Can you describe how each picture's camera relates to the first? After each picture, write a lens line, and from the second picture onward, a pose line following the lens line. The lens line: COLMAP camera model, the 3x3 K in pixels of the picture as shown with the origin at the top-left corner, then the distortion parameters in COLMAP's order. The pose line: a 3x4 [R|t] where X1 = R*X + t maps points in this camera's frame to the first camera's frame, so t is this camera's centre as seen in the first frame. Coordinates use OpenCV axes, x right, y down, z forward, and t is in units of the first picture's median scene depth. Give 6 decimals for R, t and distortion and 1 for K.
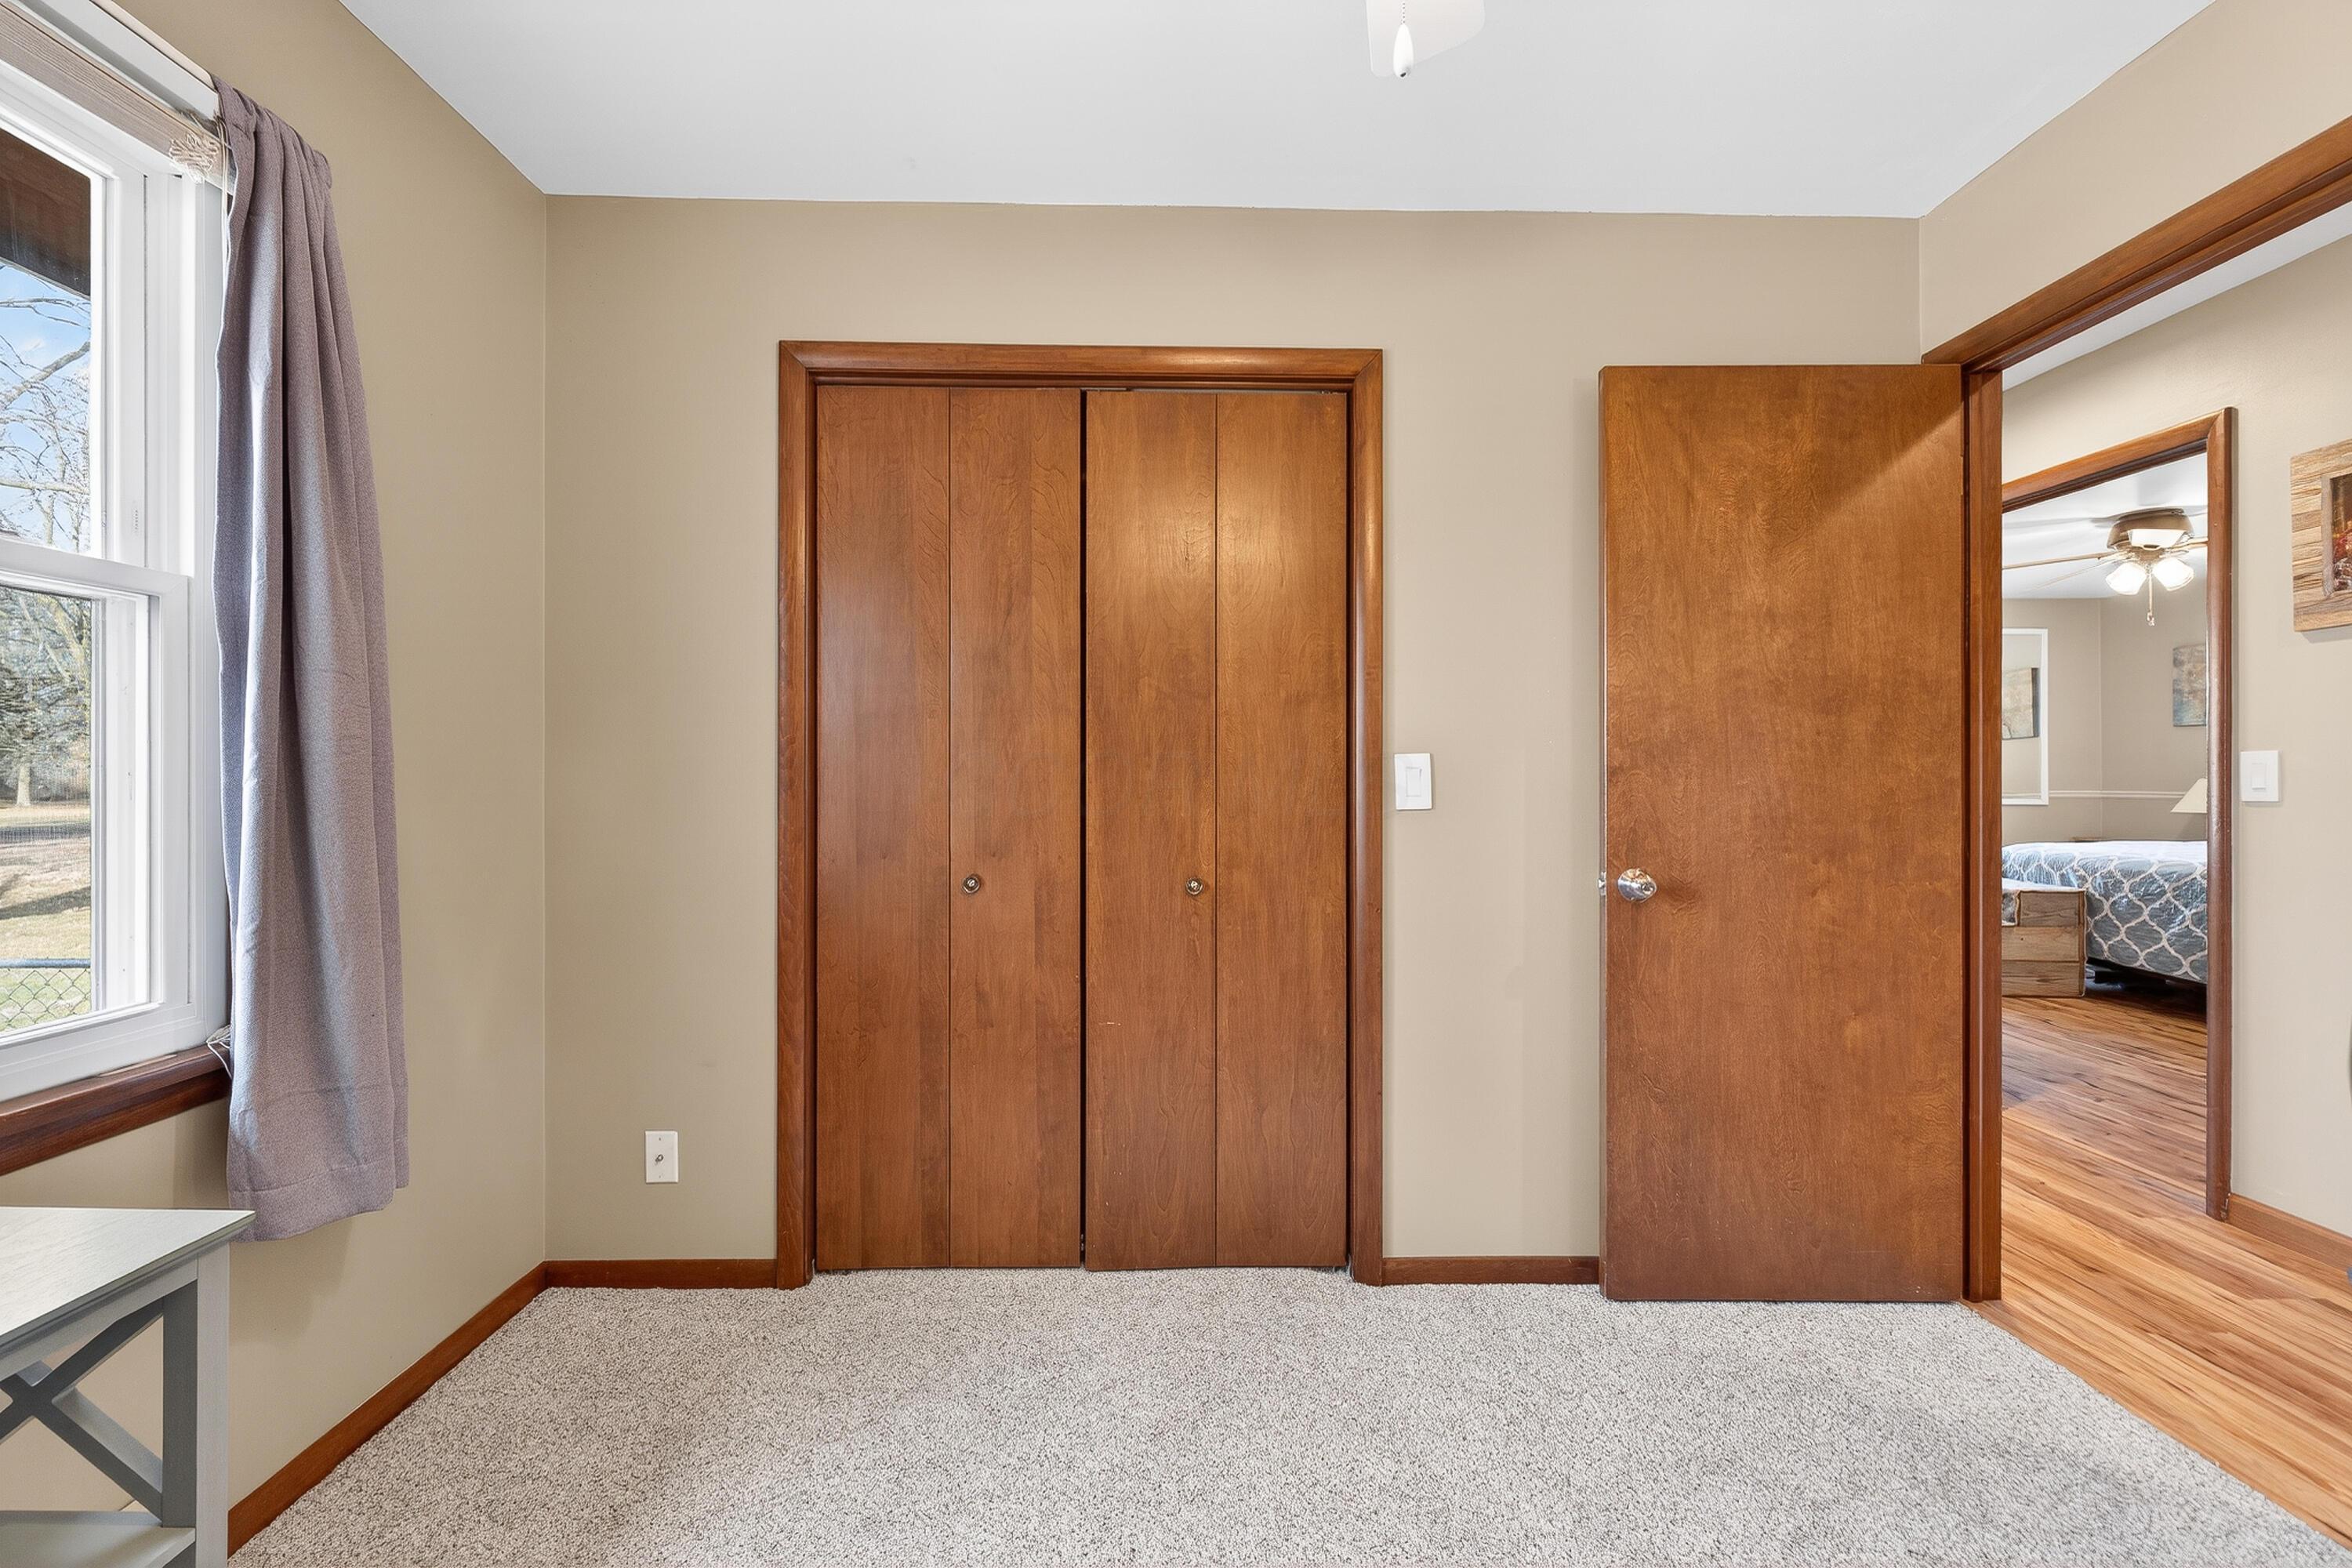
lens RADIAL K [[972.5, 0, 1162.6], [0, 972.5, 781.9], [0, 0, 1]] dist [0.000490, 0.000211]
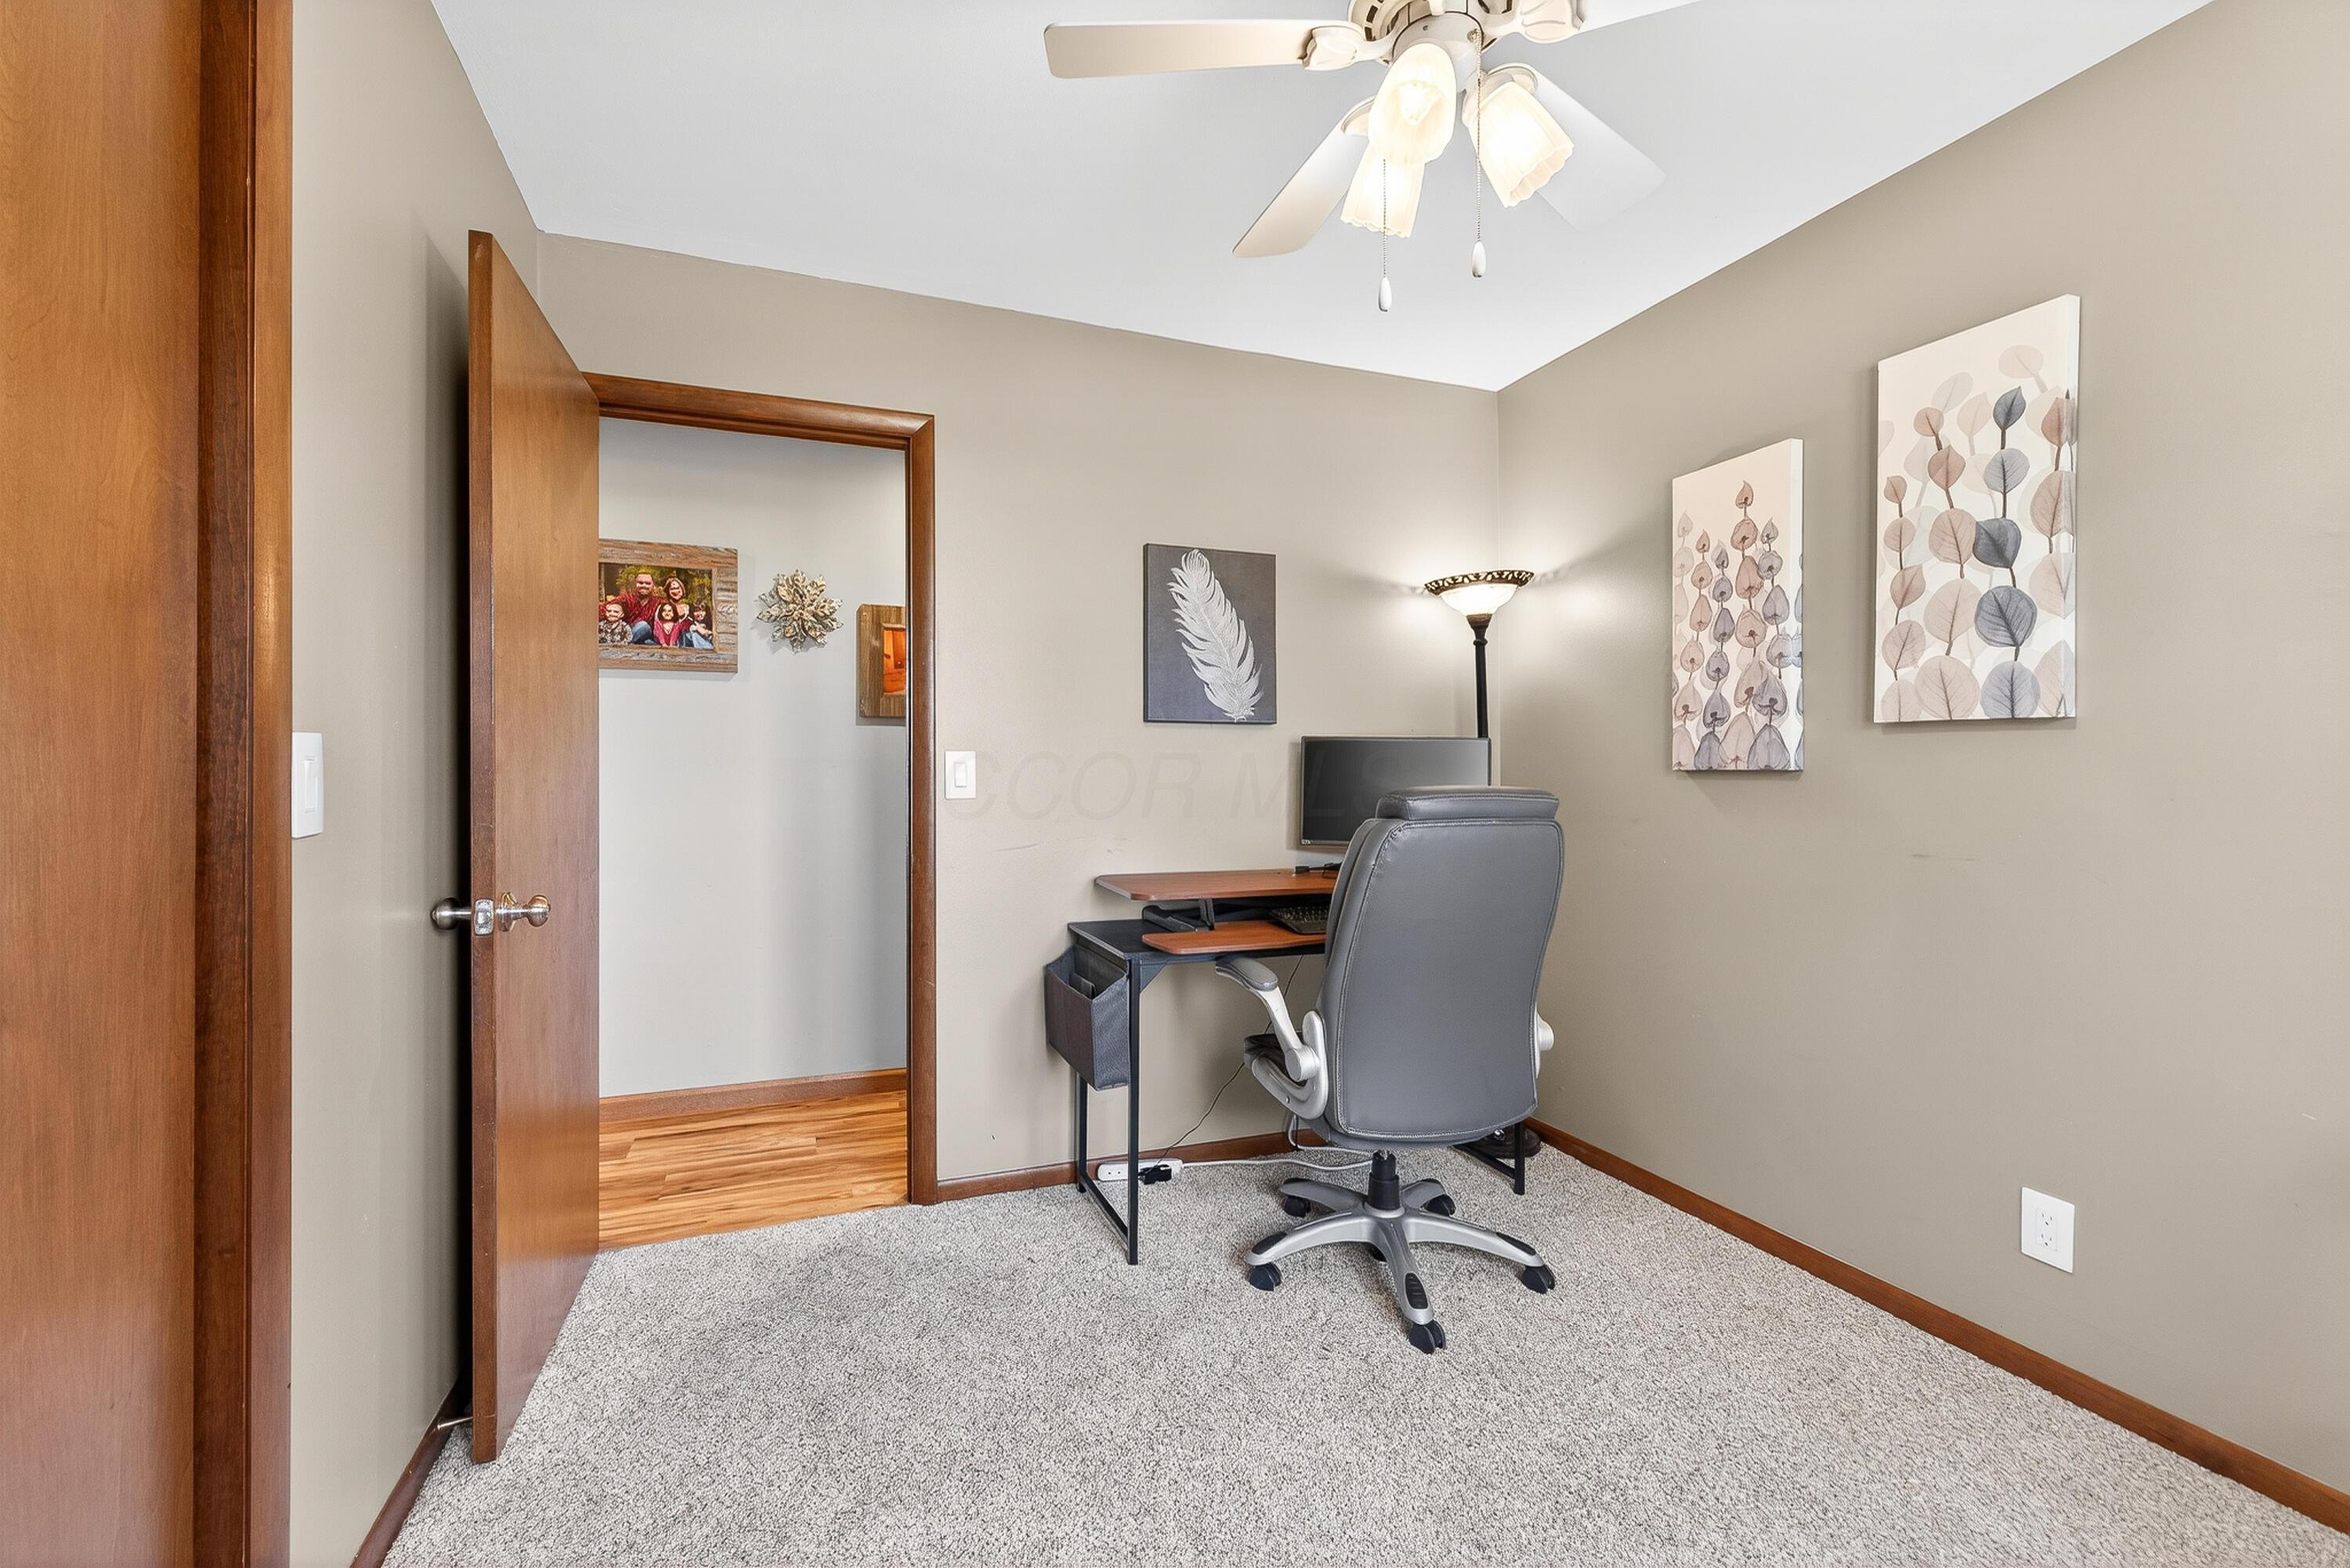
lens RADIAL K [[971.6, 0, 1161.6], [0, 971.6, 781.9], [0, 0, 1]] dist [0.000490, 0.000211]
pose [[-0.335564, -0.003360, 0.942011, -0.463843], [-0.000092, 0.999994, 0.003534, -0.002874], [-0.942017, 0.001099, -0.335563, 0.819447]]
